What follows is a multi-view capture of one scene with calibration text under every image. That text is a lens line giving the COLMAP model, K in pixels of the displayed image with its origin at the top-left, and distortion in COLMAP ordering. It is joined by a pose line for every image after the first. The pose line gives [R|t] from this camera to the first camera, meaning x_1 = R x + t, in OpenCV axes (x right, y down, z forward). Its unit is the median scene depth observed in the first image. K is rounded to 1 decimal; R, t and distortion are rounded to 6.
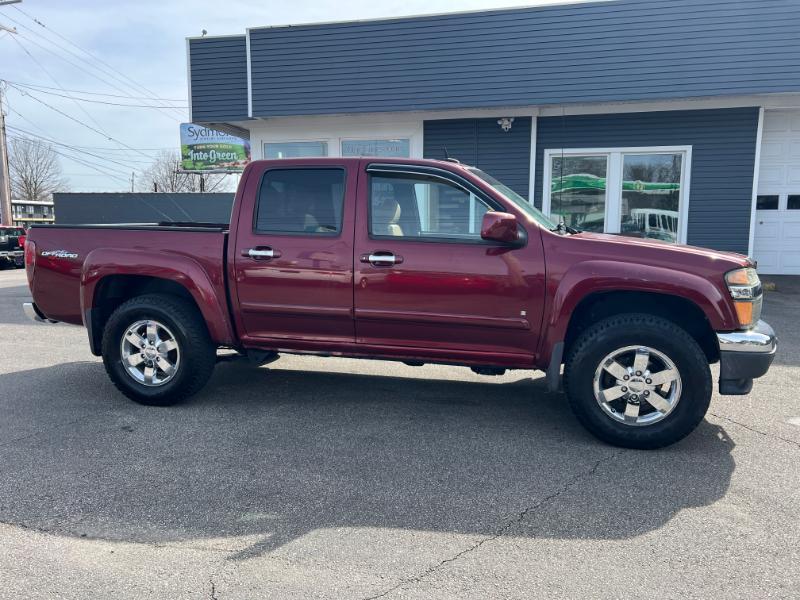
lens RADIAL K [[602.3, 0, 402.9], [0, 602.3, 304.2], [0, 0, 1]] dist [0.048325, -0.054276]
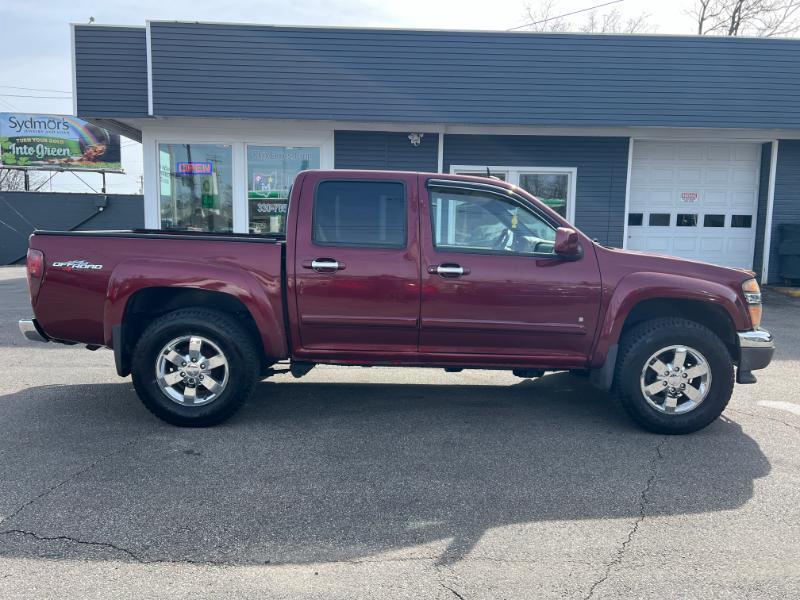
lens RADIAL K [[602.3, 0, 403.8], [0, 602.3, 302.4], [0, 0, 1]] dist [0.048325, -0.054276]
pose [[0.964817, -0.014489, 0.262521, -0.352019], [0.018518, 0.999746, -0.012878, -0.006953], [-0.262268, 0.017286, 0.964840, 0.011412]]
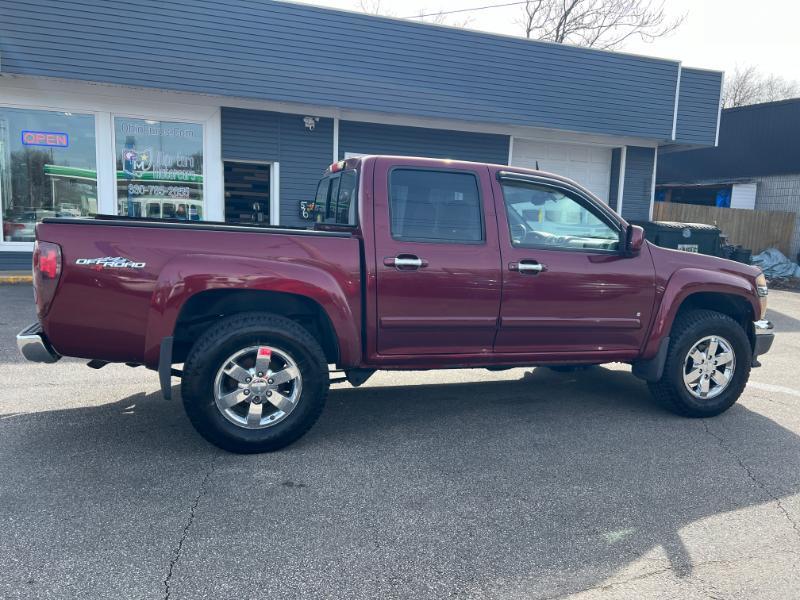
lens RADIAL K [[602.3, 0, 404.1], [0, 602.3, 304.6], [0, 0, 1]] dist [0.048325, -0.054276]
pose [[0.839538, -0.041023, 0.541750, -0.692910], [0.036725, 0.999150, 0.018747, -0.035667], [-0.542059, 0.004156, 0.840330, 0.237126]]
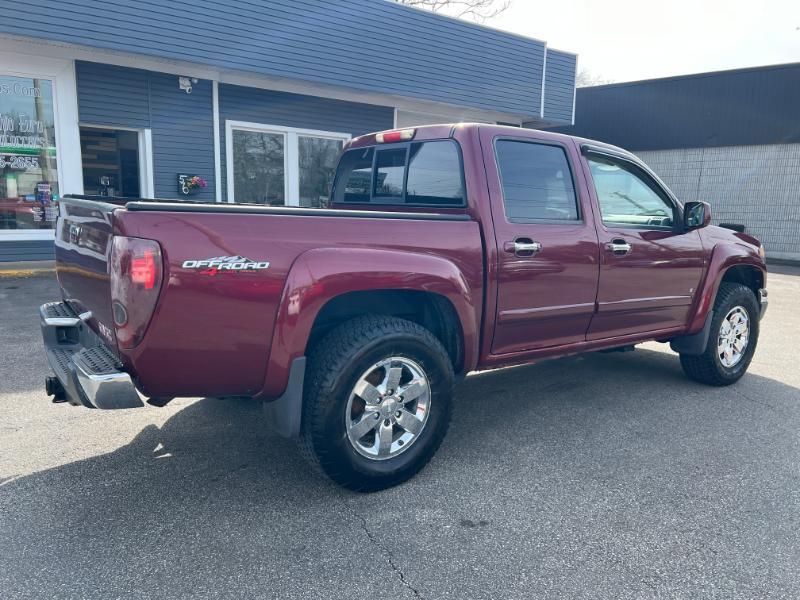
lens RADIAL K [[602.3, 0, 400.9], [0, 602.3, 299.3], [0, 0, 1]] dist [0.048325, -0.054276]
pose [[0.640950, -0.103788, 0.760534, -0.900387], [0.078552, 0.994484, 0.069513, -0.079390], [-0.763553, 0.015187, 0.645567, 0.586316]]
